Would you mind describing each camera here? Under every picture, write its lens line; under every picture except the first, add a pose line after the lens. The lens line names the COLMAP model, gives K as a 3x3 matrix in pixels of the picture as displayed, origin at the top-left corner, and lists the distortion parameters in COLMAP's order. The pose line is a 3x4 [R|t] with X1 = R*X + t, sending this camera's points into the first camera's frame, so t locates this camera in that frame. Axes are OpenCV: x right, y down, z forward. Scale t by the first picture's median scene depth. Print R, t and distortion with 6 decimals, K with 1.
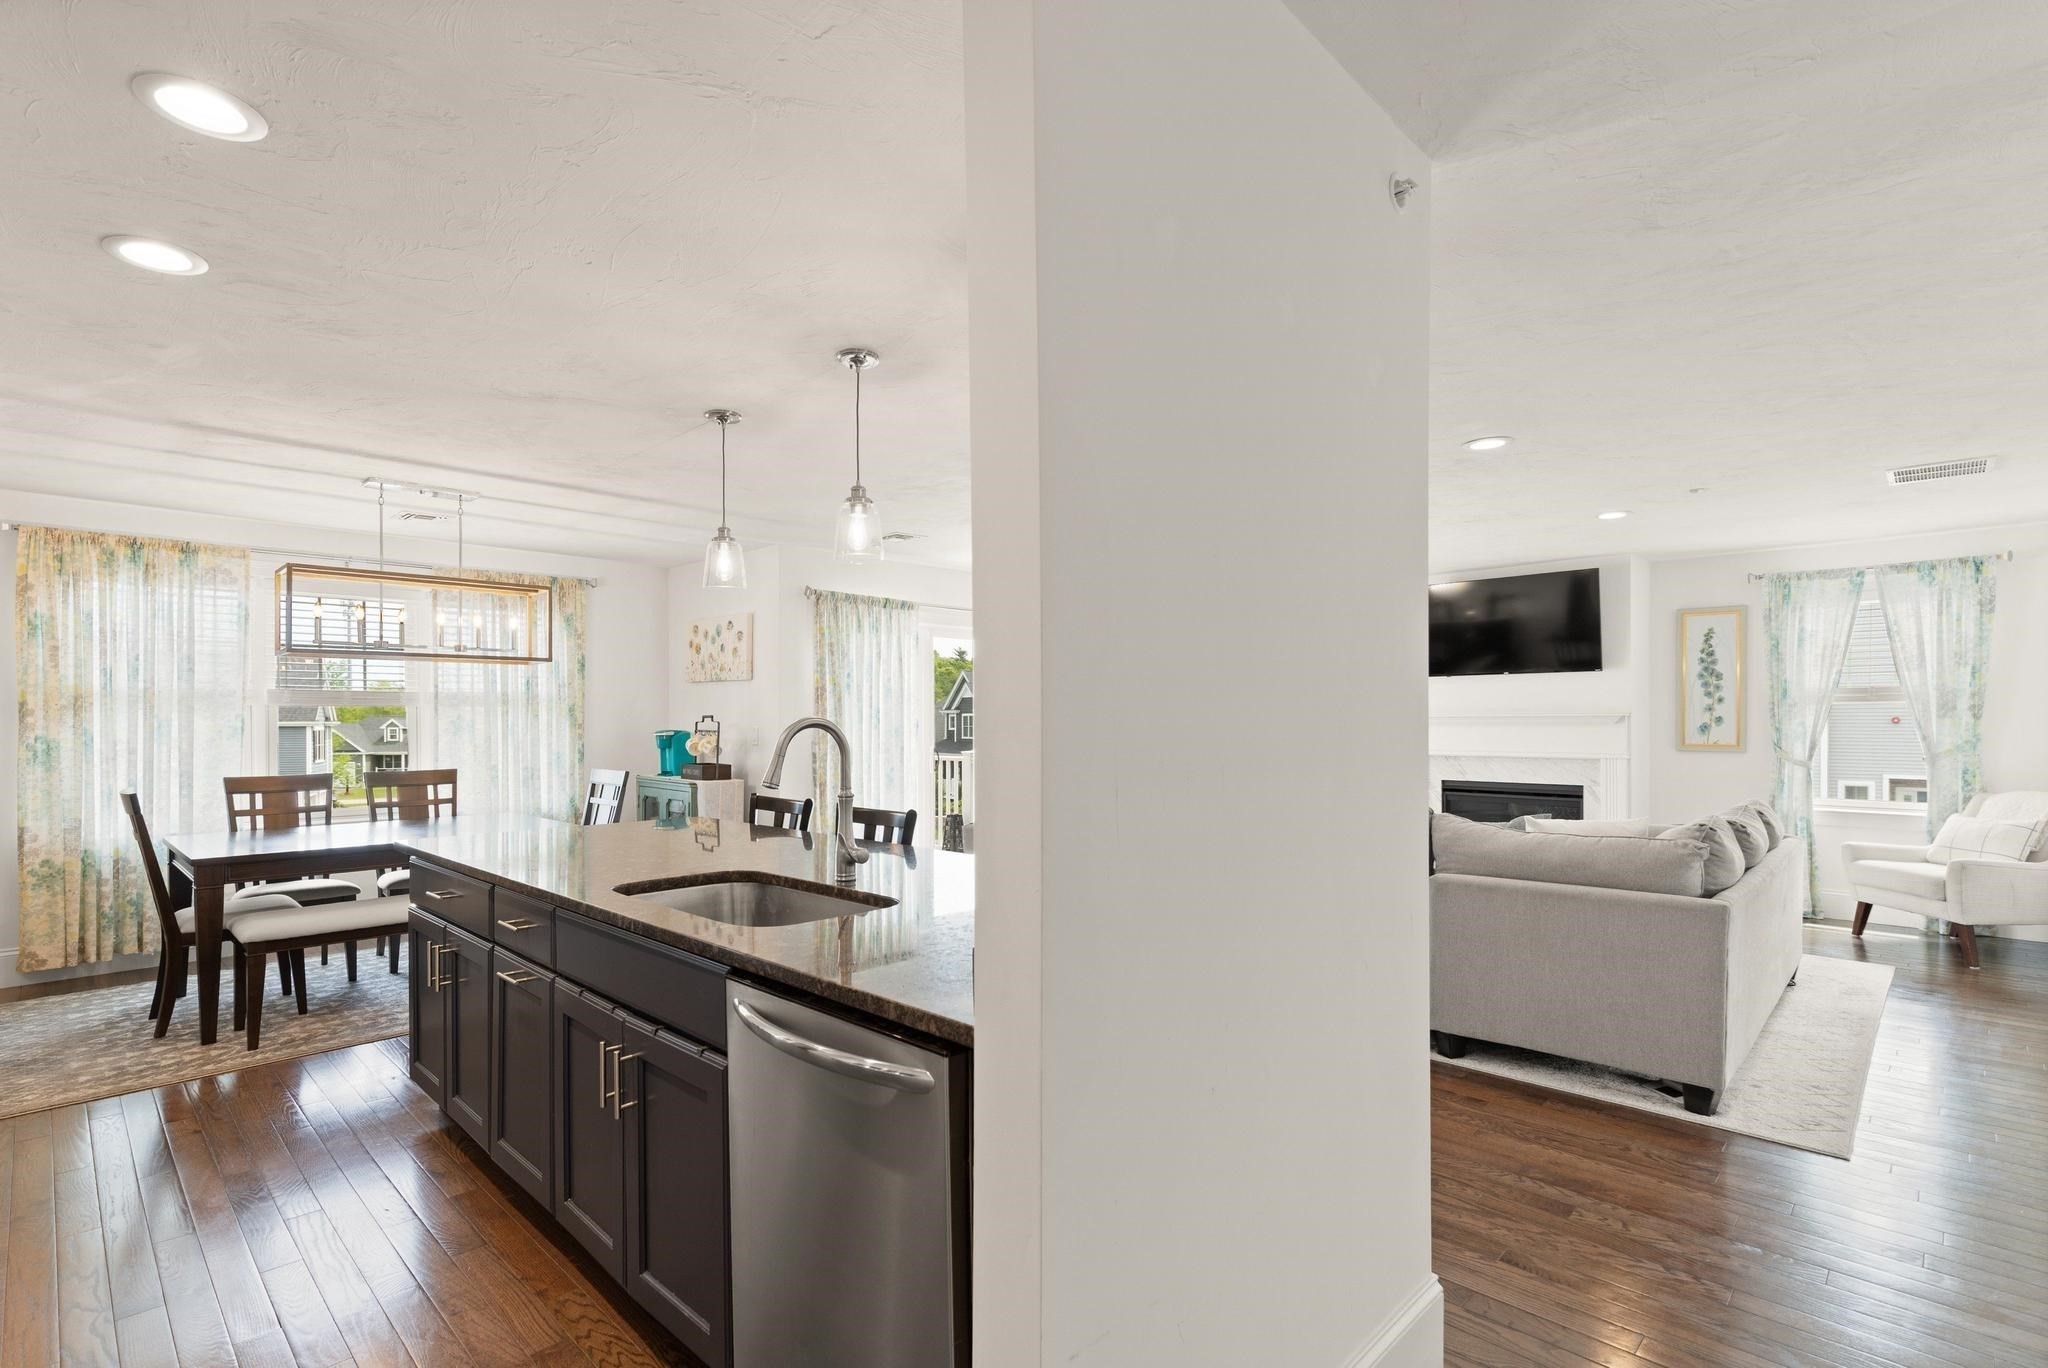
lens RADIAL K [[958.2, 0, 1023.6], [0, 958.2, 716.7], [0, 0, 1]] dist [0.005871, 0.000406]
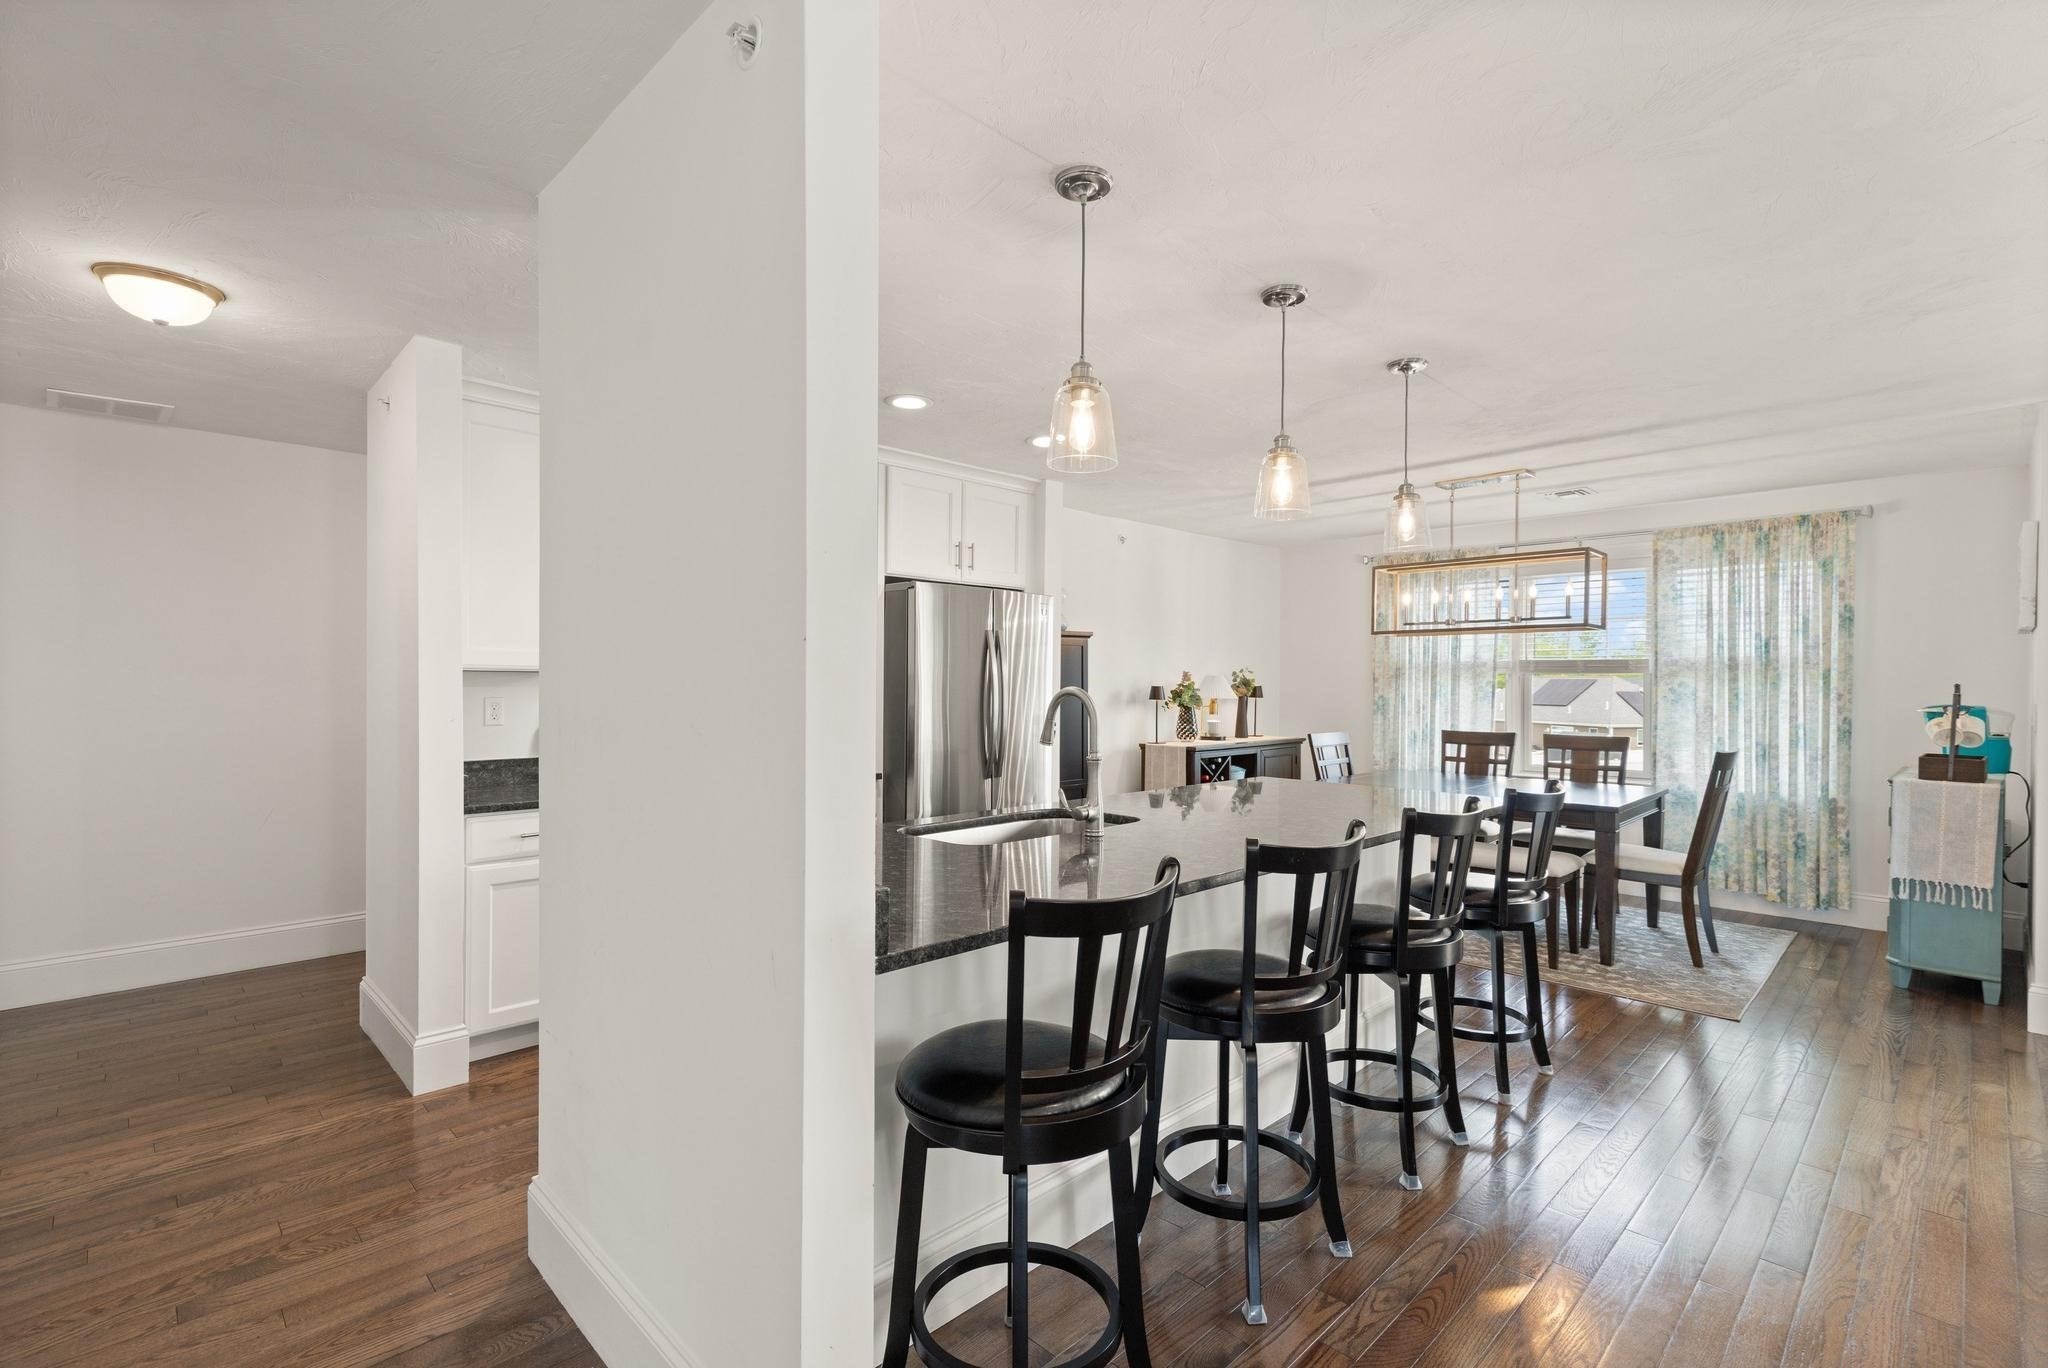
lens RADIAL K [[933.1, 0, 1026.2], [0, 933.1, 688.3], [0, 0, 1]] dist [0.002901, -0.000308]
pose [[-0.021678, 0.010170, -0.999713, 0.388027], [-0.001503, 0.999947, 0.010205, -0.004452], [0.999764, 0.001723, -0.021661, 0.416060]]
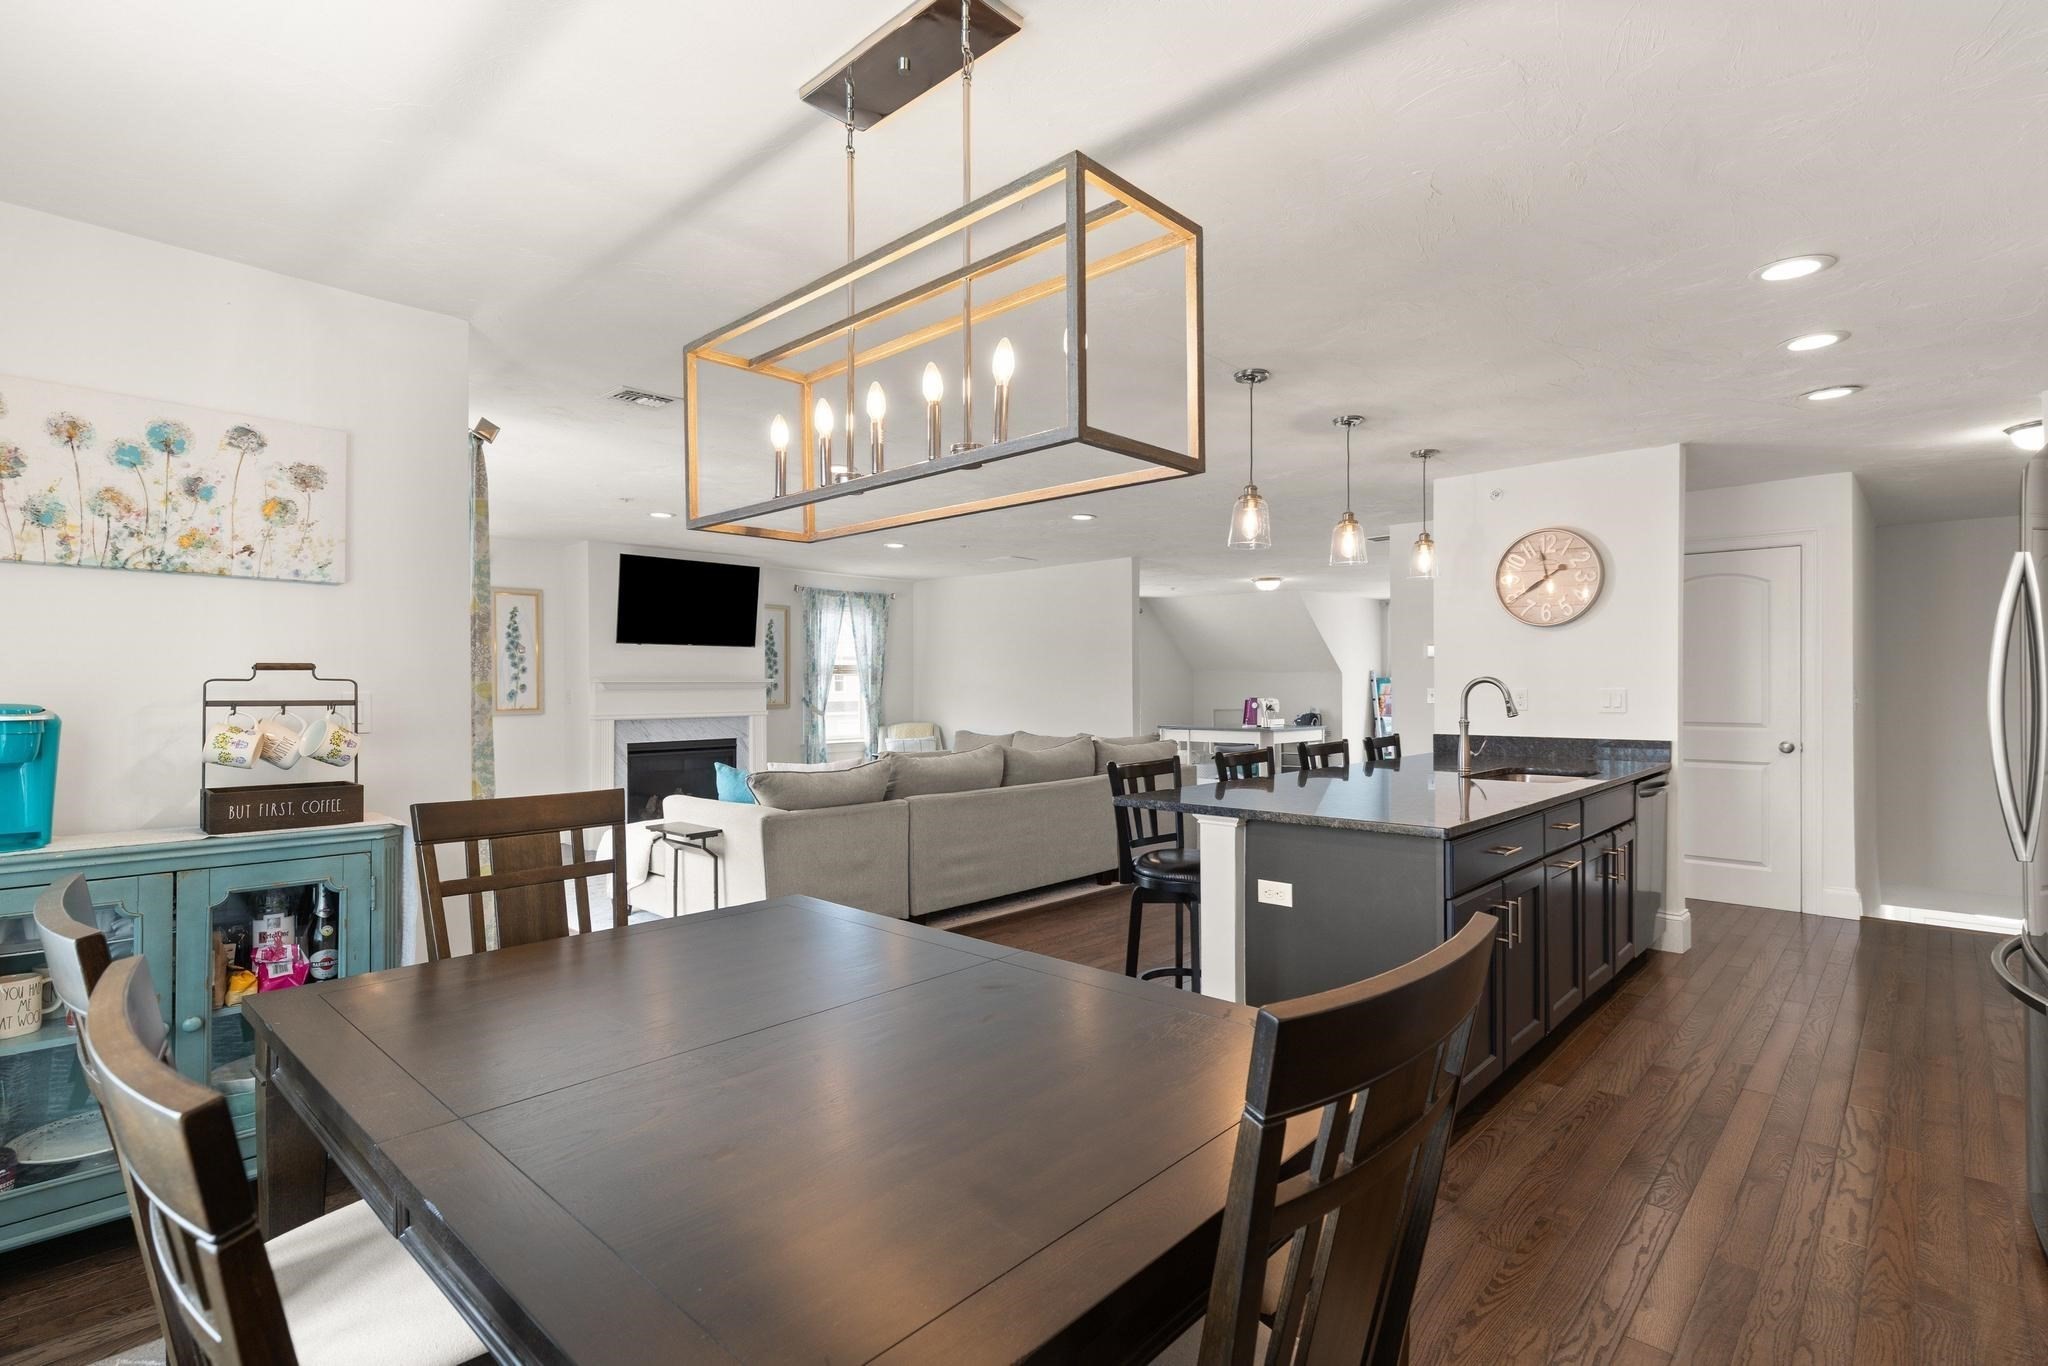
lens RADIAL K [[967.6, 0, 1028.9], [0, 967.6, 689.9], [0, 0, 1]] dist [0.002618, 0.000243]
pose [[-0.019066, -0.000357, 0.999818, -0.843399], [0.000177, 1.000000, 0.000361, 0.010848], [-0.999818, 0.000184, -0.019066, 0.802078]]
